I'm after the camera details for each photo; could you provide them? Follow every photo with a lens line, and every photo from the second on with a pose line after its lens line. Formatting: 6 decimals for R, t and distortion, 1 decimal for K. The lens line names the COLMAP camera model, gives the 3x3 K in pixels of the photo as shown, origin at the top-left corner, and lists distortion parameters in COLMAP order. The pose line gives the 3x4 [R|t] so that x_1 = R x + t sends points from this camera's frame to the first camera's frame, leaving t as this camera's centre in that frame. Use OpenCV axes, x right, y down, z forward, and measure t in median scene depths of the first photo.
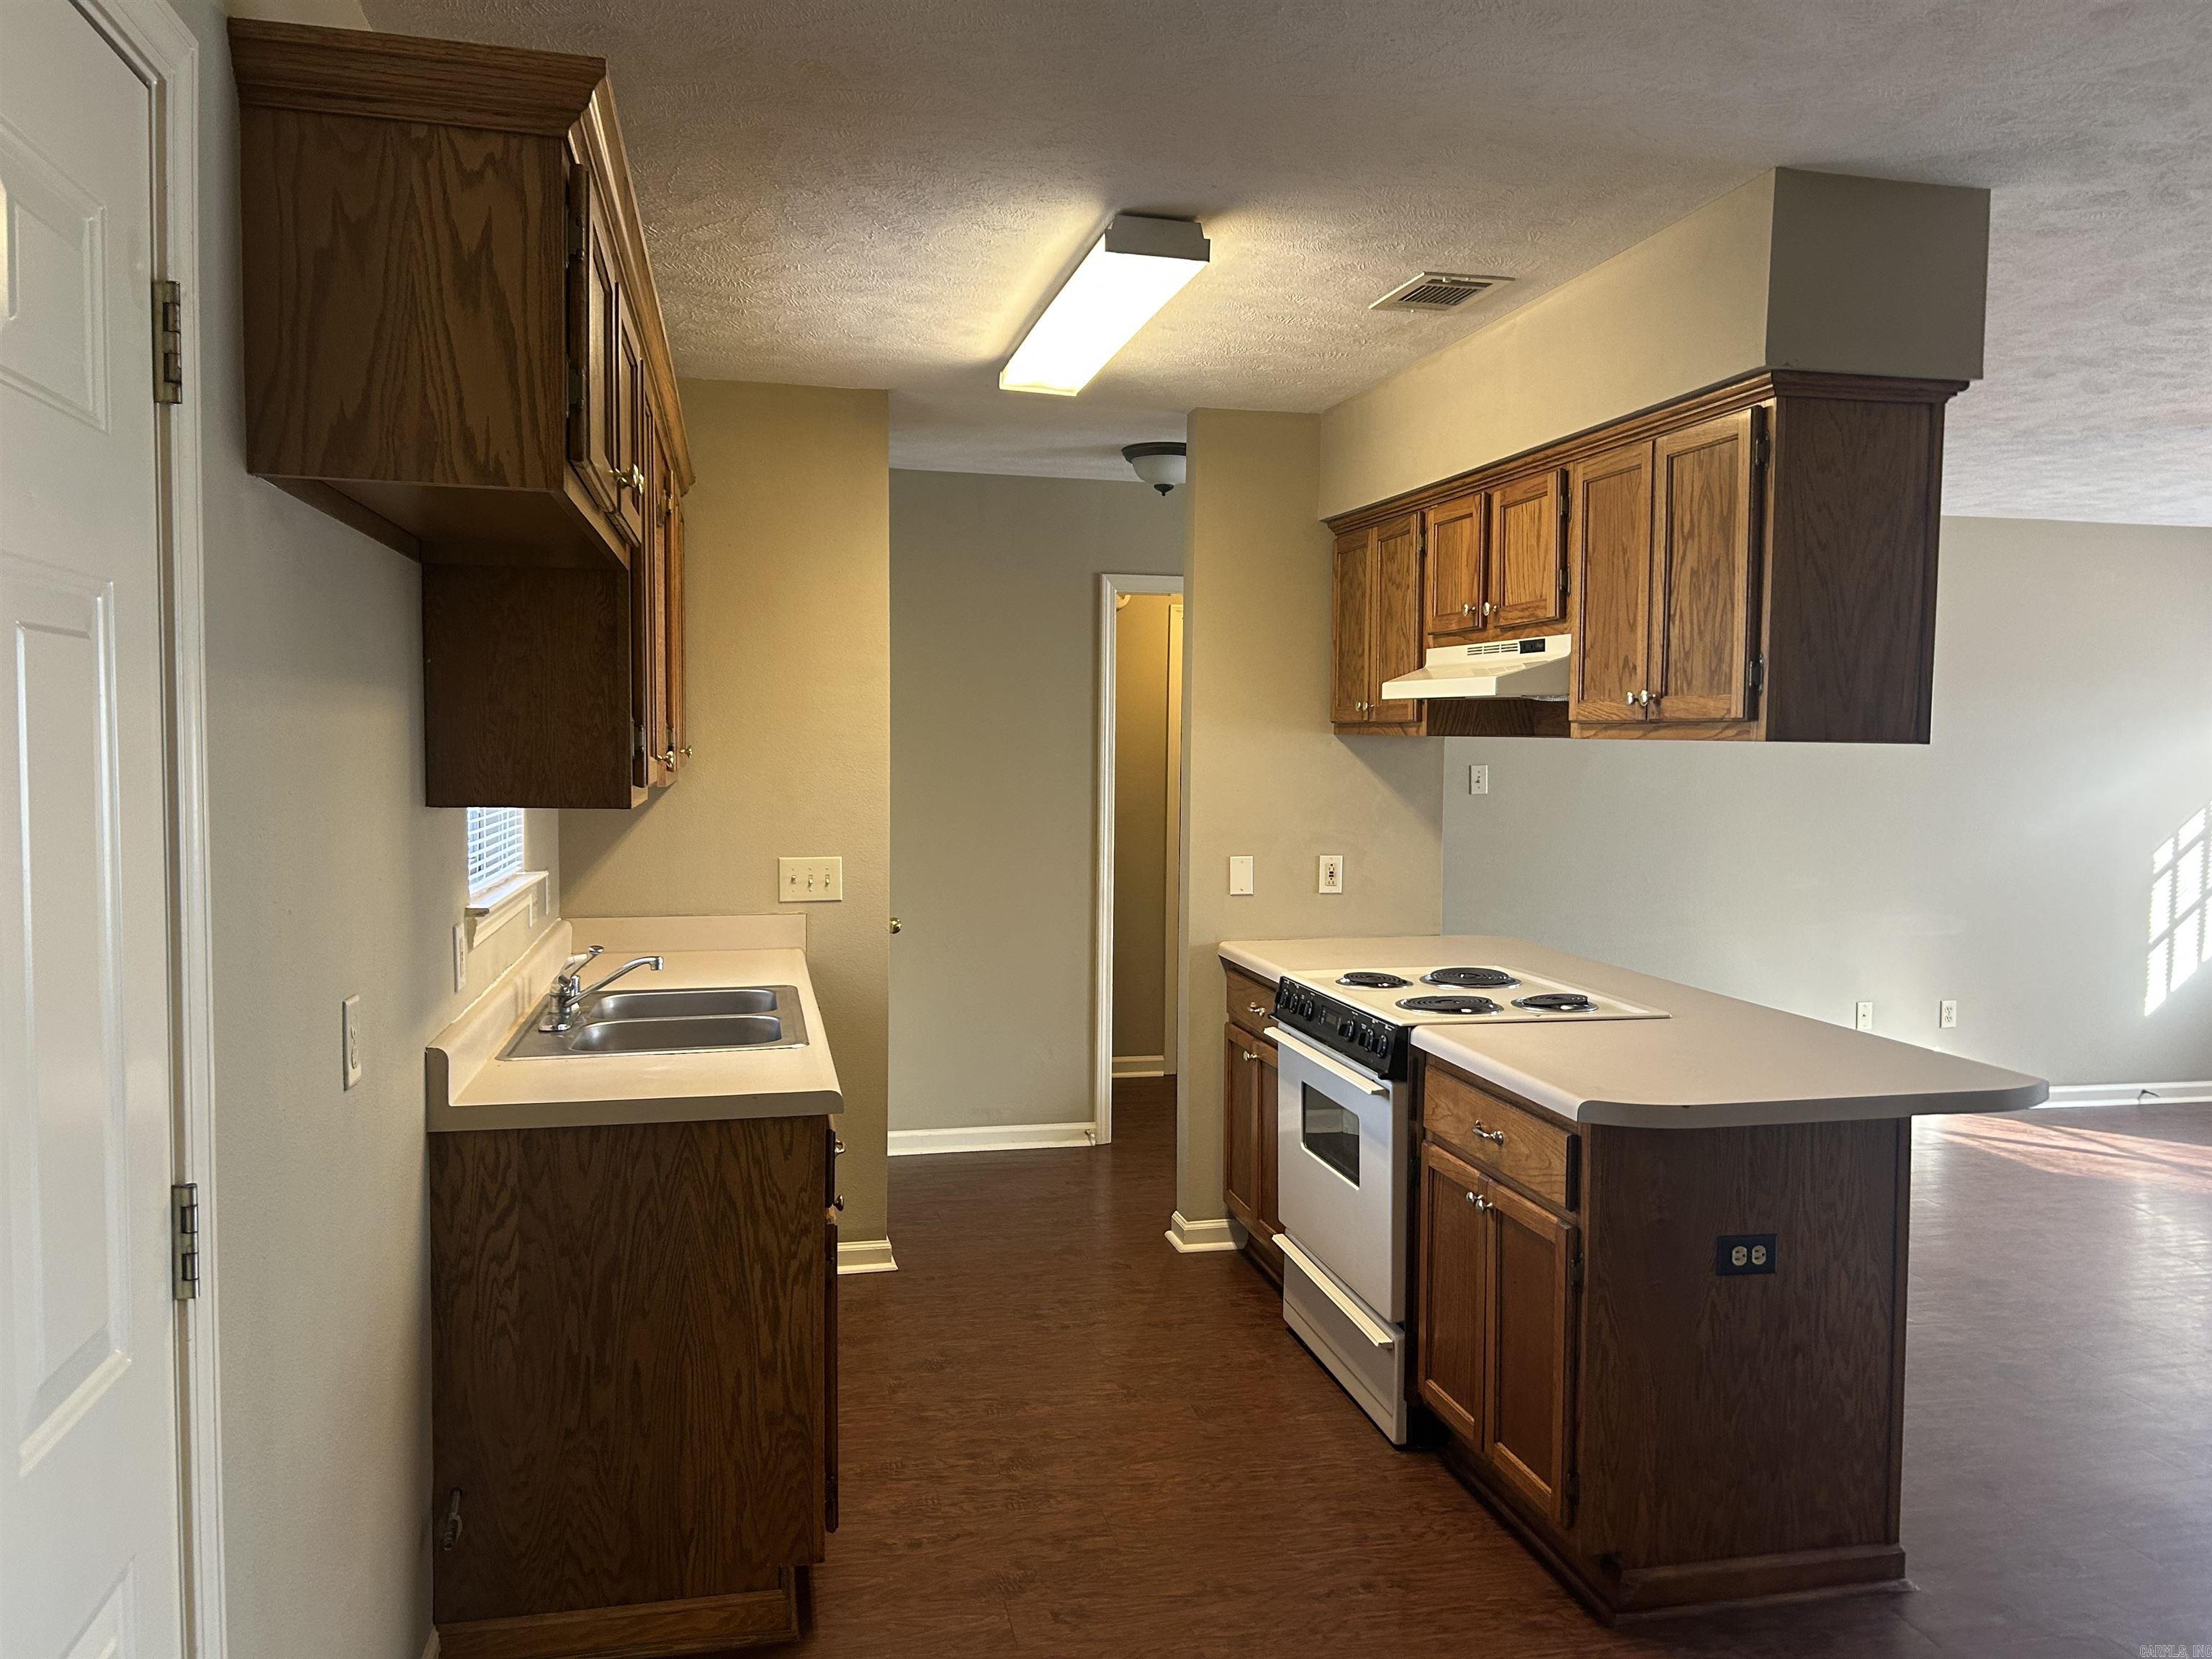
lens RADIAL K [[1677.4, 0, 1100.3], [0, 1677.4, 845.5], [0, 0, 1]] dist [0.026483, -0.008367]
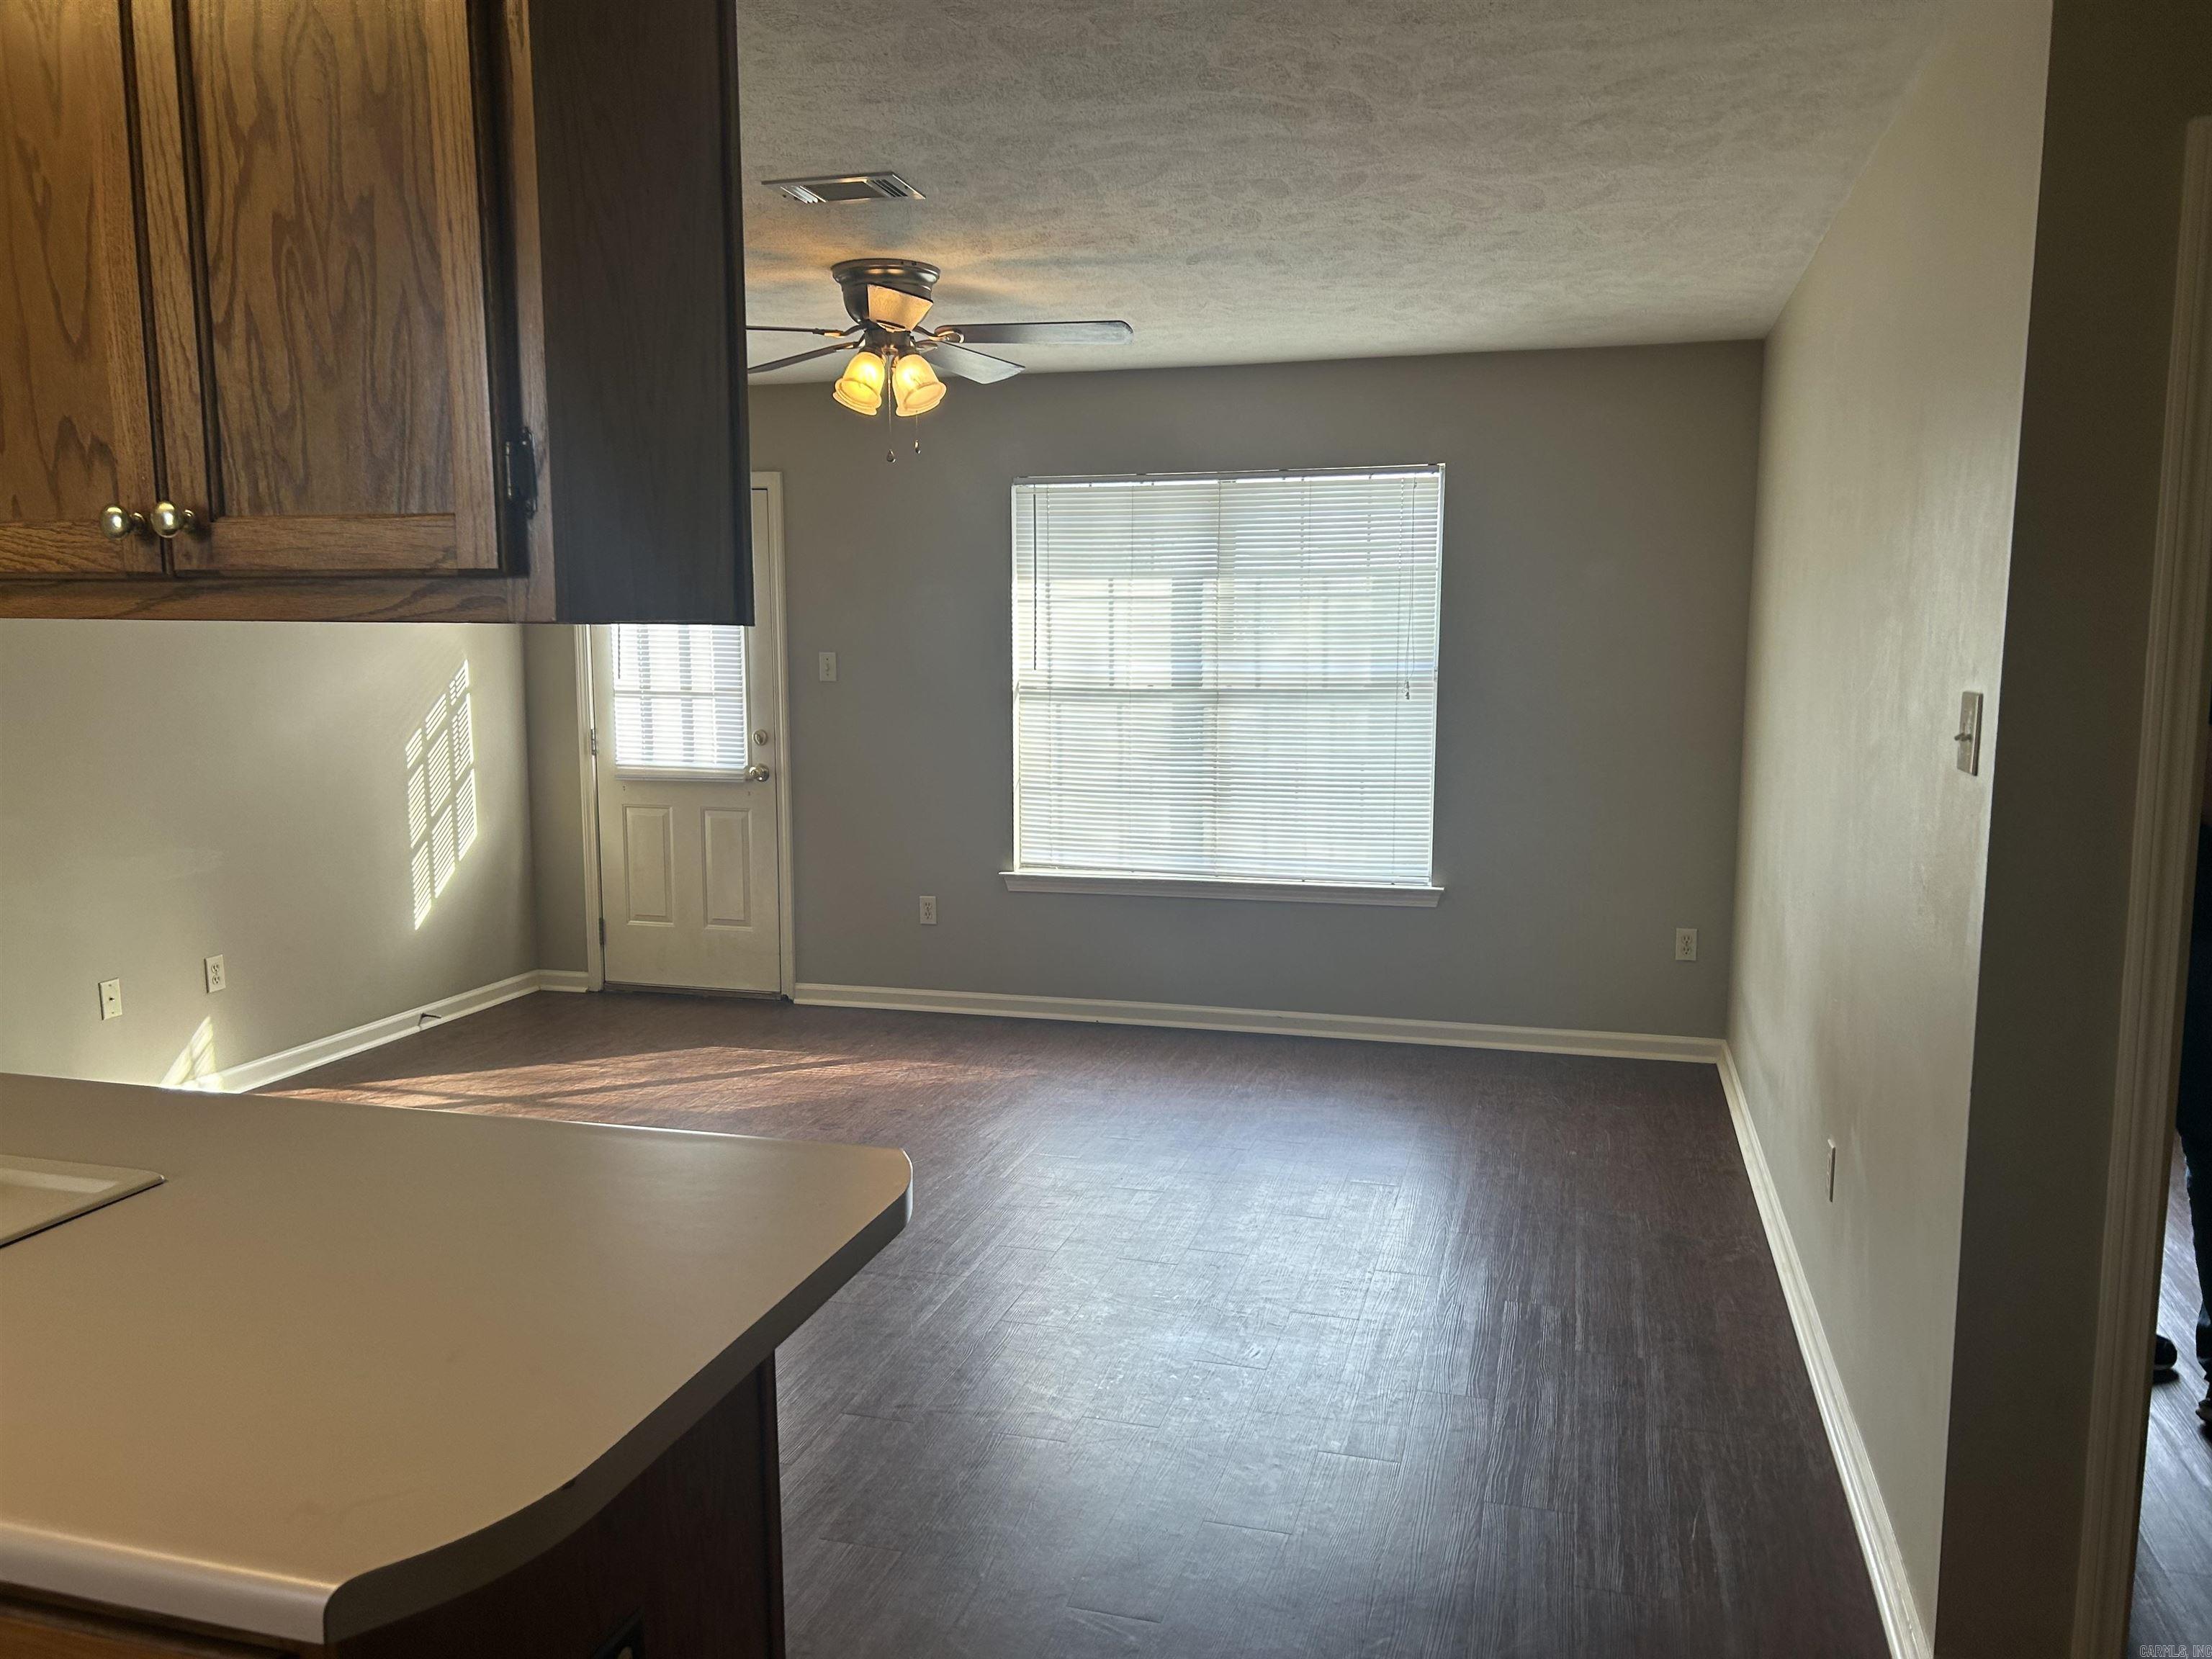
lens RADIAL K [[1677.4, 0, 1100.3], [0, 1677.4, 845.5], [0, 0, 1]] dist [0.026483, -0.008367]
pose [[0.468370, -0.127228, 0.874324, 0.050444], [0.063810, 0.991865, 0.110150, -0.038389], [-0.881225, 0.004200, 0.472678, 0.596719]]
